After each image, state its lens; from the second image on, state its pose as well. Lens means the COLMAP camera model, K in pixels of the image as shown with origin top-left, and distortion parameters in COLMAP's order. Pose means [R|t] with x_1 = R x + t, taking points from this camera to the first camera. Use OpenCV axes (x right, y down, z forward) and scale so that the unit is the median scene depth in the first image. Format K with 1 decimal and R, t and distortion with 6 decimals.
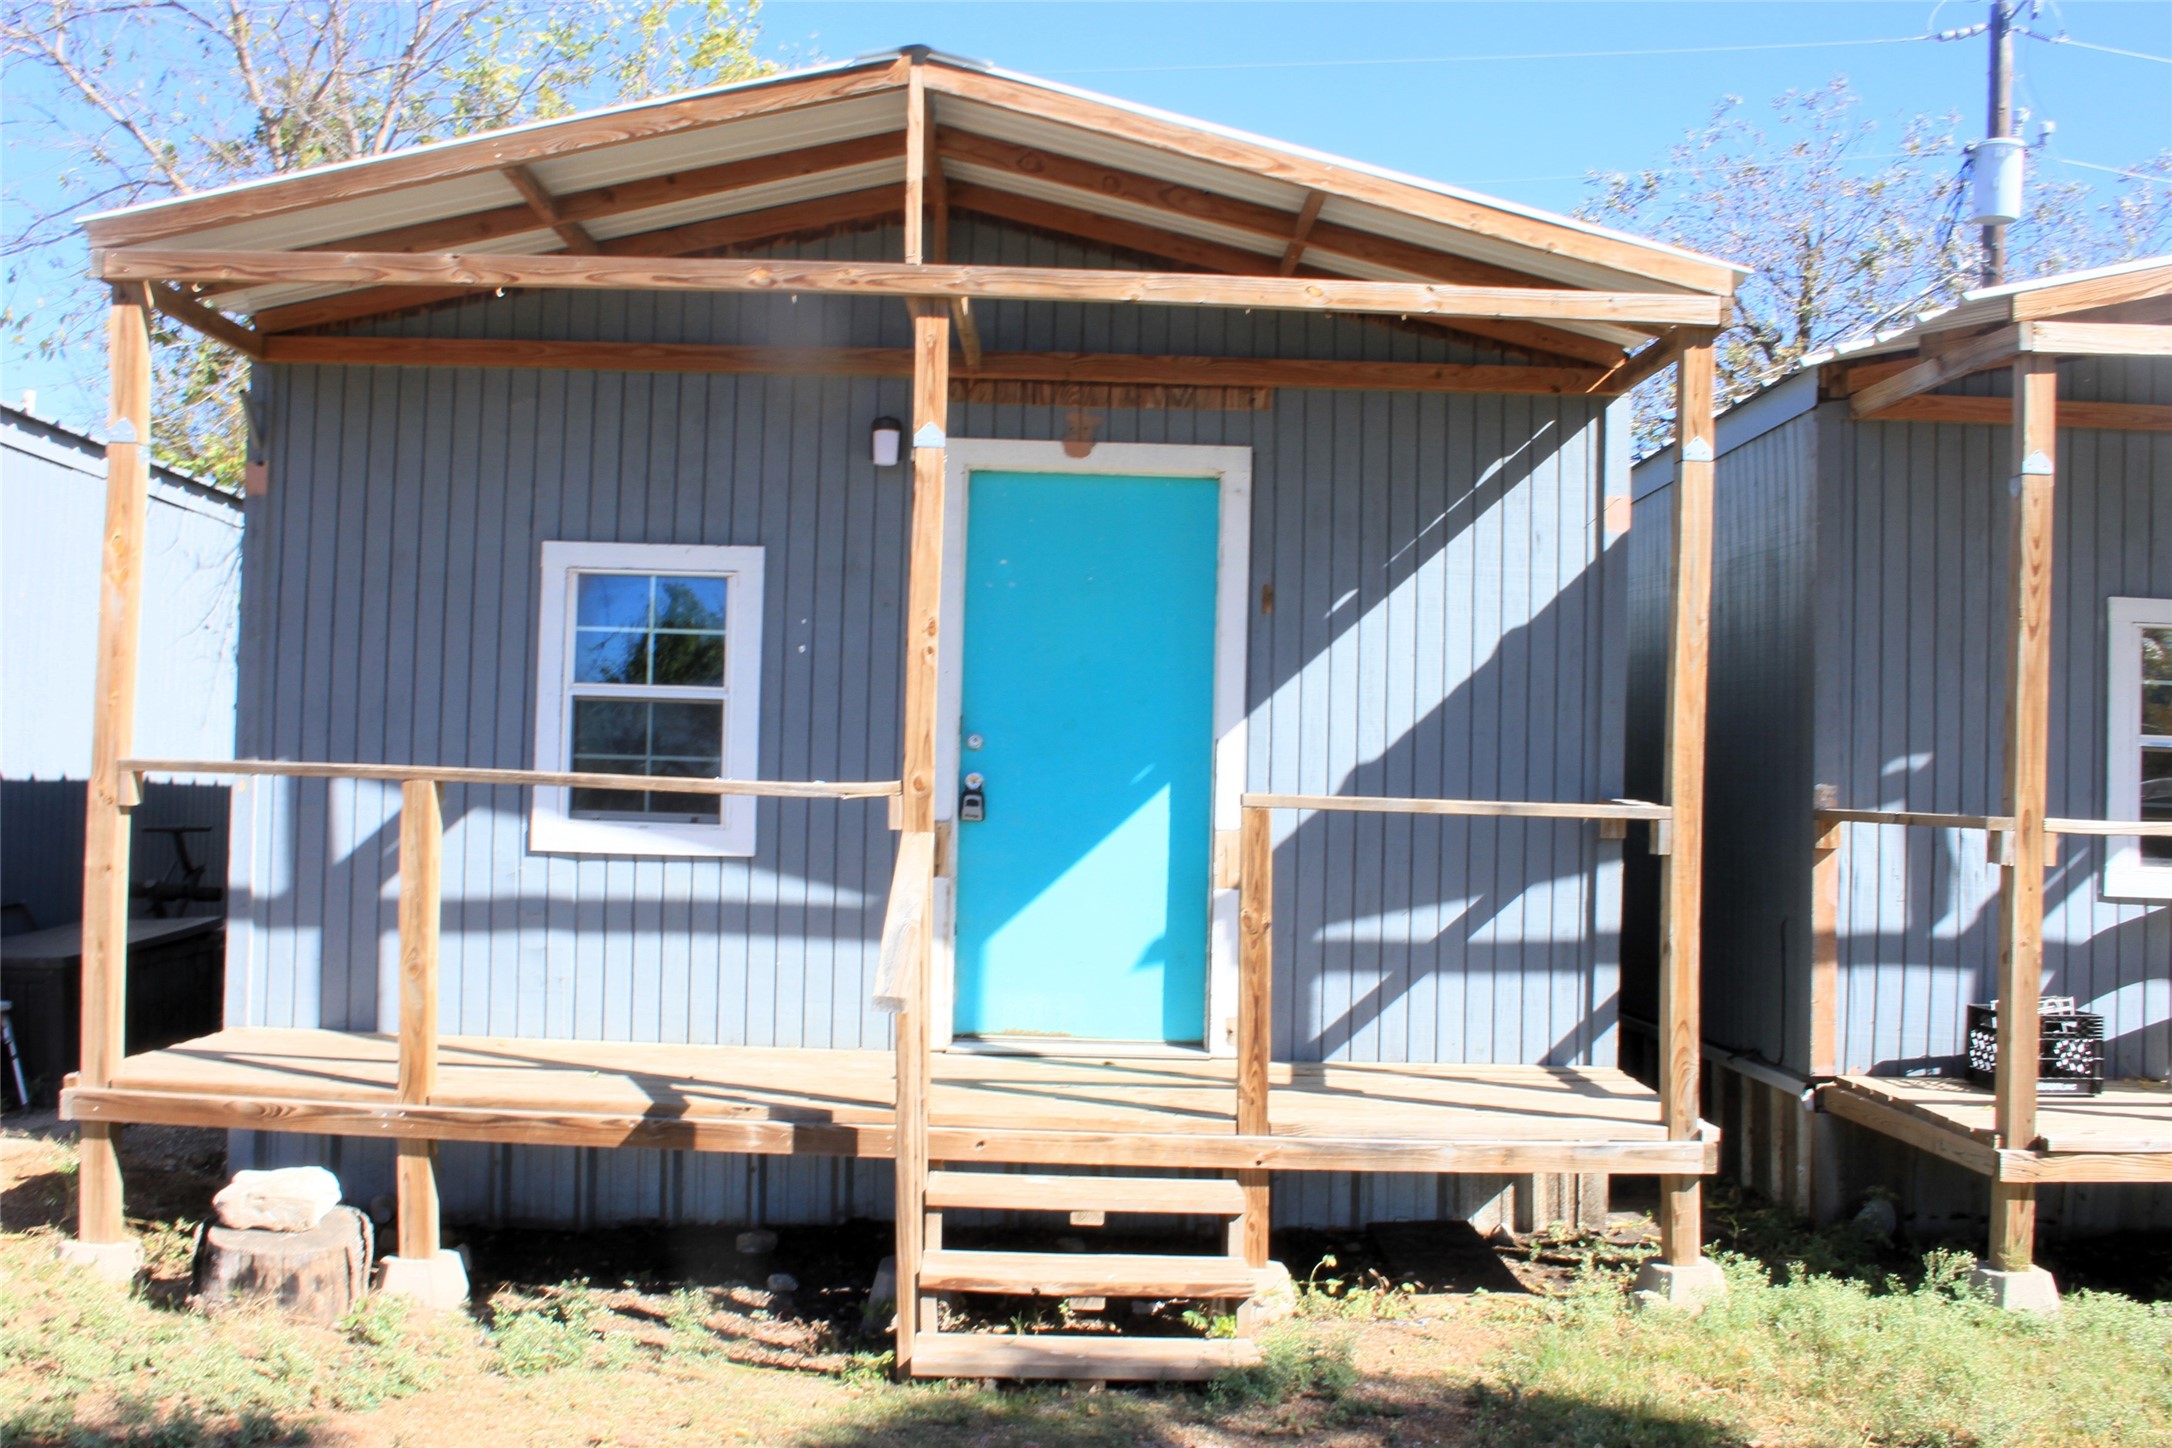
lens RADIAL K [[1919.3, 0, 1086.0], [0, 1919.3, 724.0], [0, 0, 1]] dist [-0.085488, 0.016172]
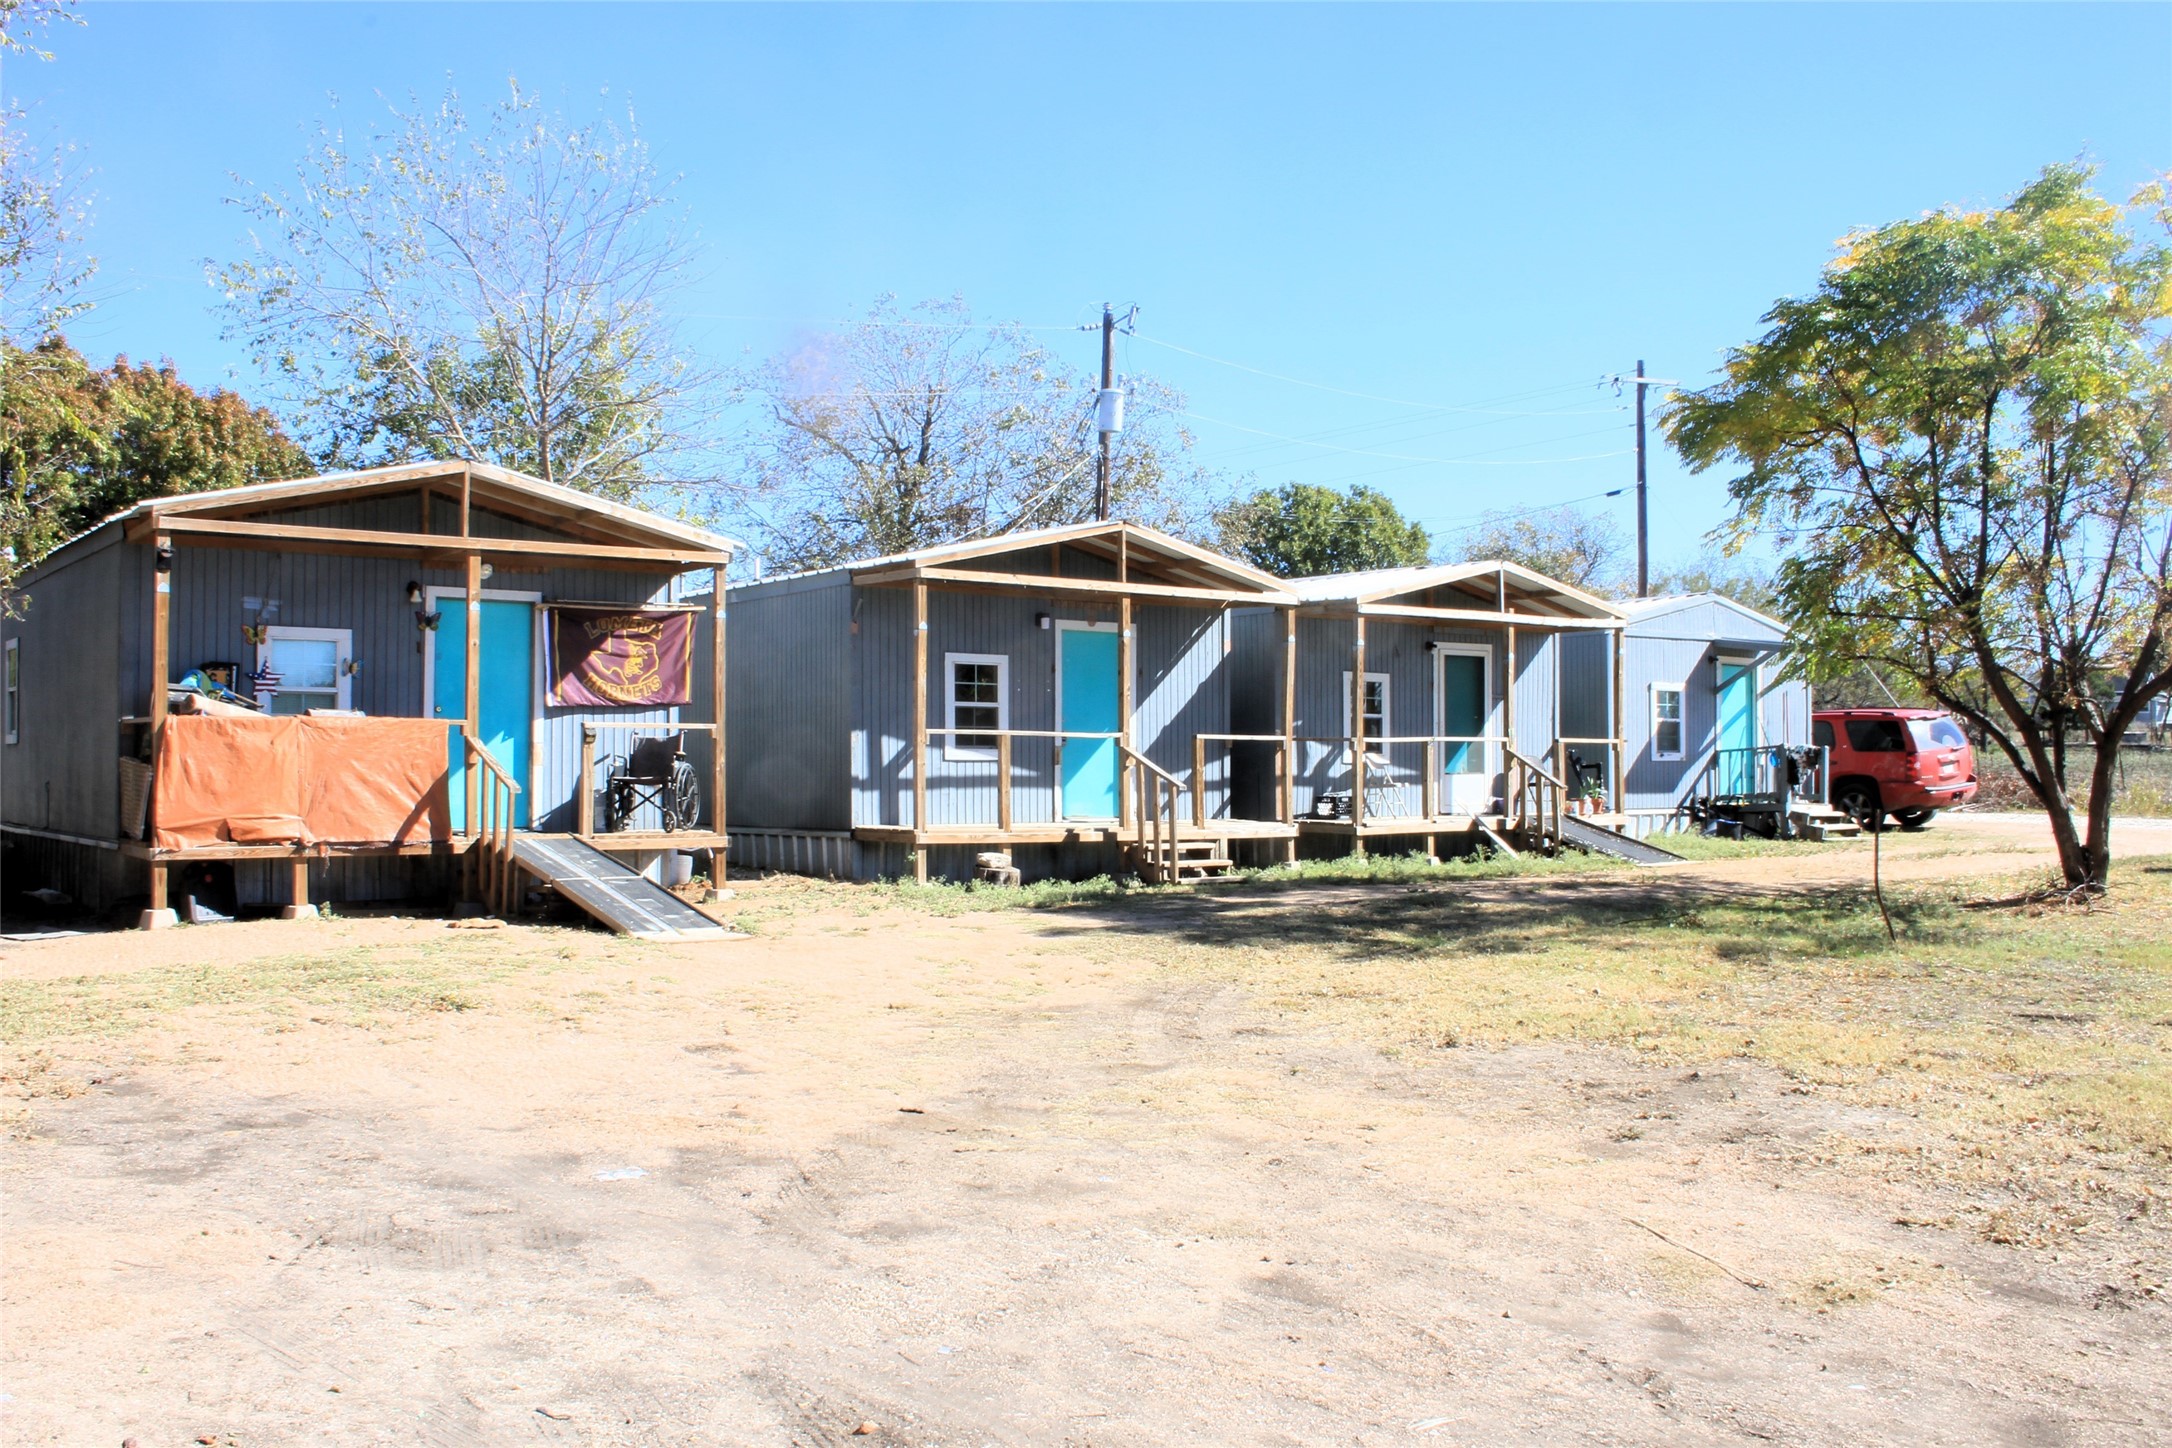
lens RADIAL K [[1919.3, 0, 1086.0], [0, 1919.3, 724.0], [0, 0, 1]] dist [-0.085488, 0.016172]
pose [[0.809098, -0.013711, 0.587513, -1.815238], [0.001341, 0.999768, 0.021485, -0.050188], [-0.587672, -0.016596, 0.808929, -1.469029]]
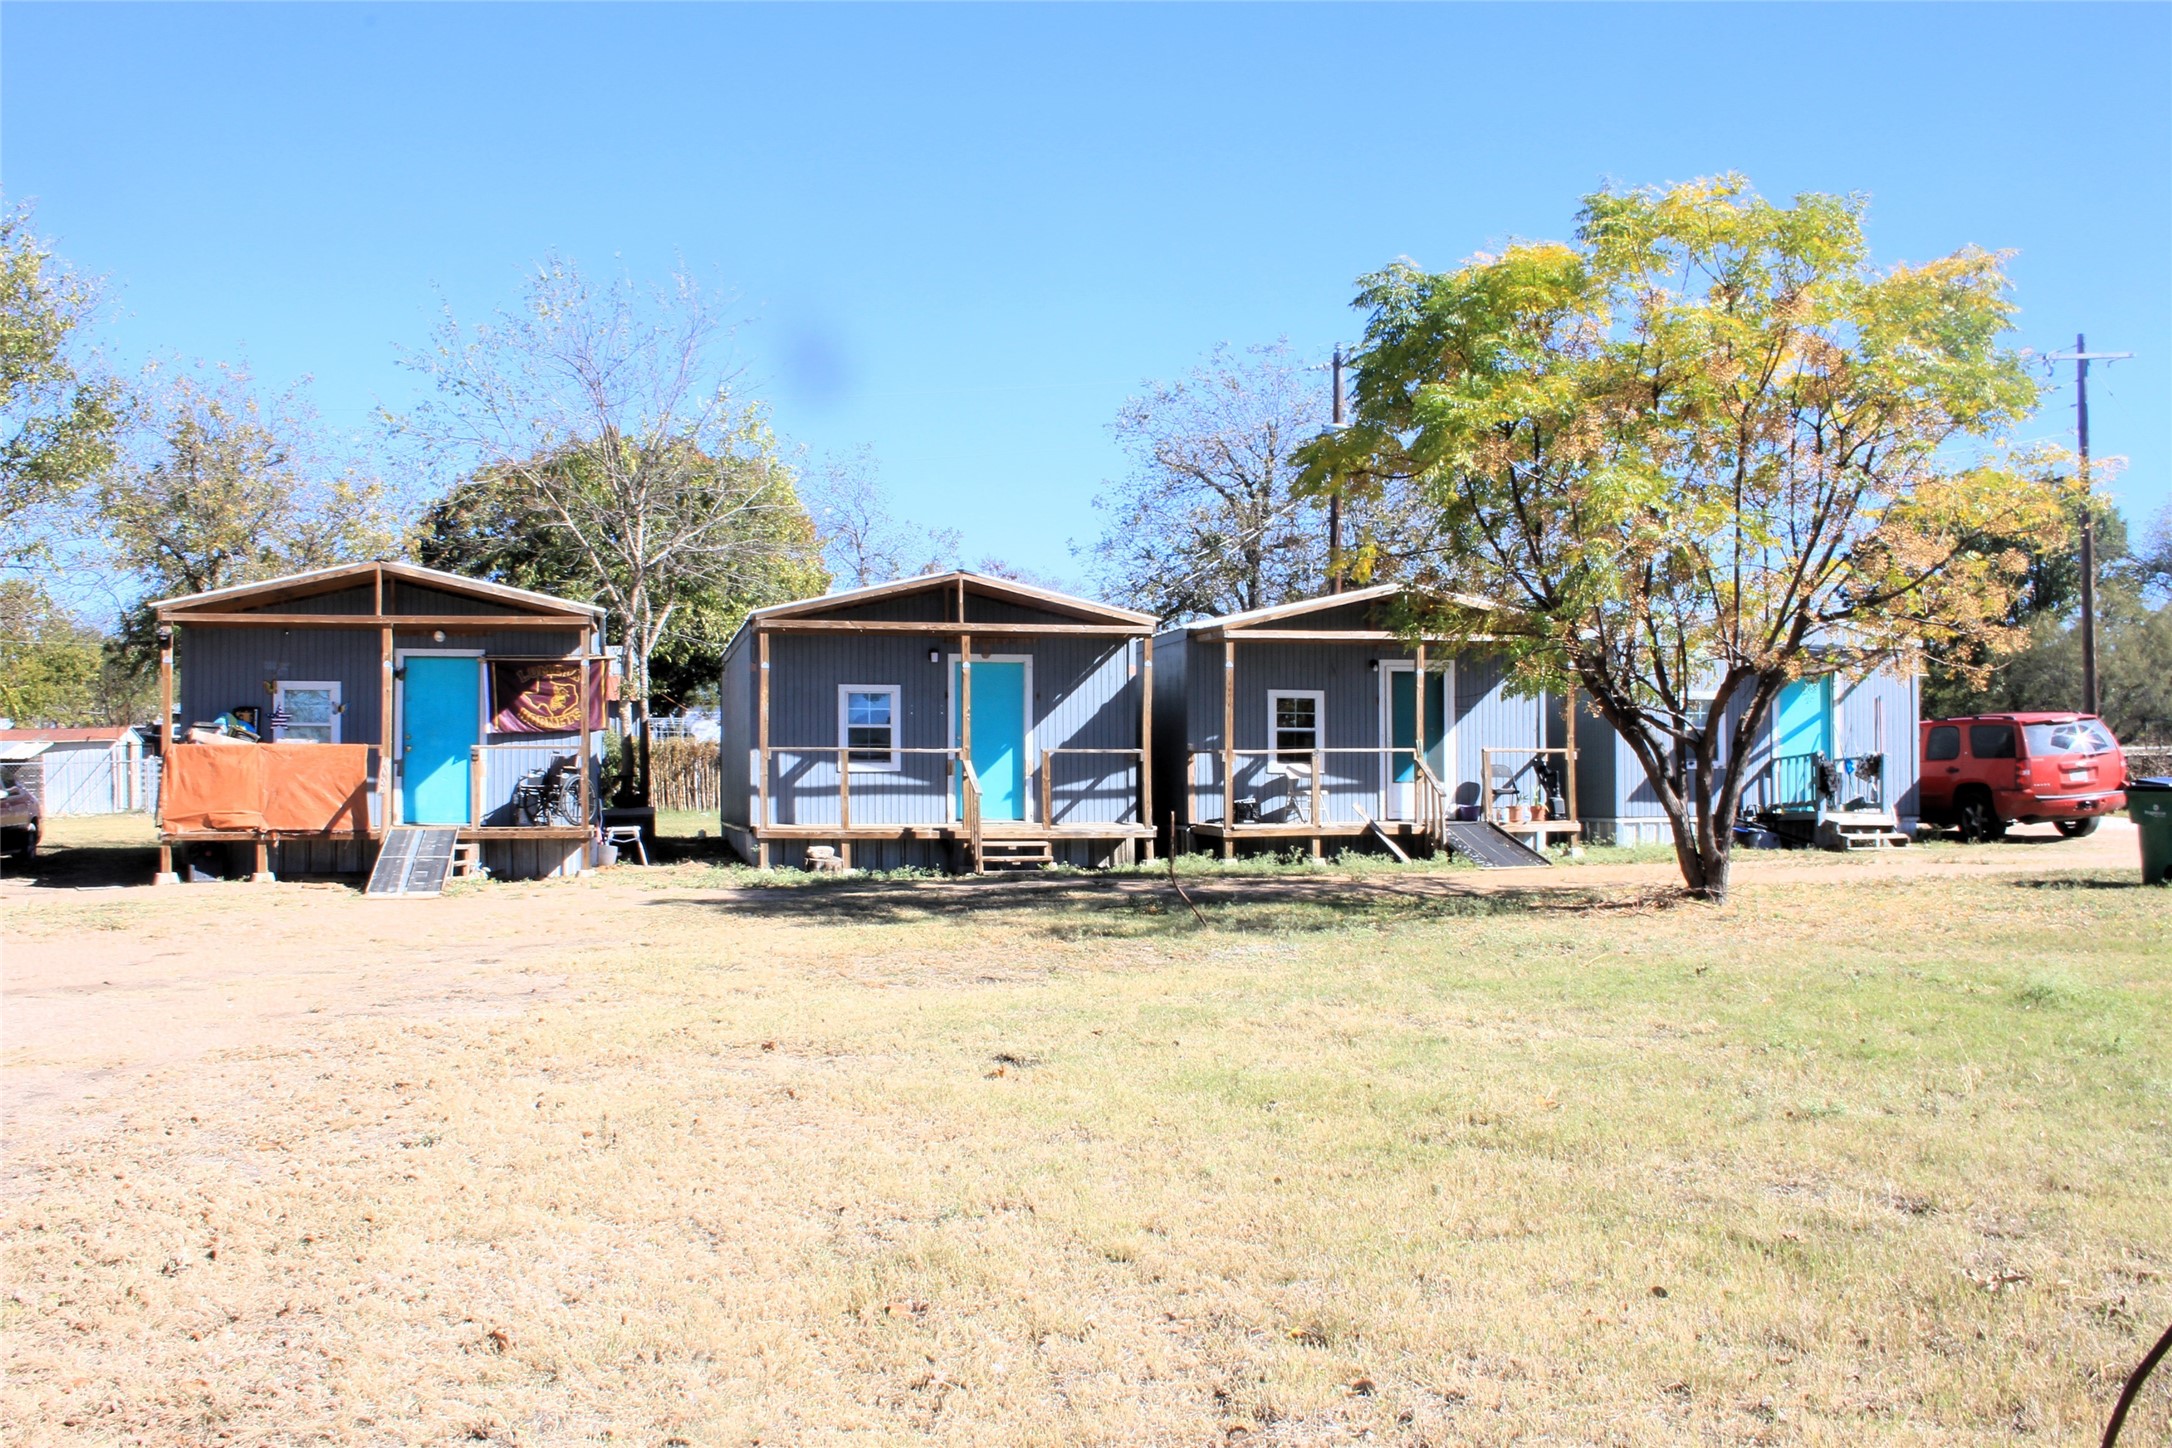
lens RADIAL K [[1919.3, 0, 1086.0], [0, 1919.3, 724.0], [0, 0, 1]] dist [-0.085488, 0.016172]
pose [[0.976760, -0.023482, 0.213048, -0.592477], [0.022284, 0.999720, 0.008020, -0.041060], [-0.213177, -0.003086, 0.977009, -2.571310]]
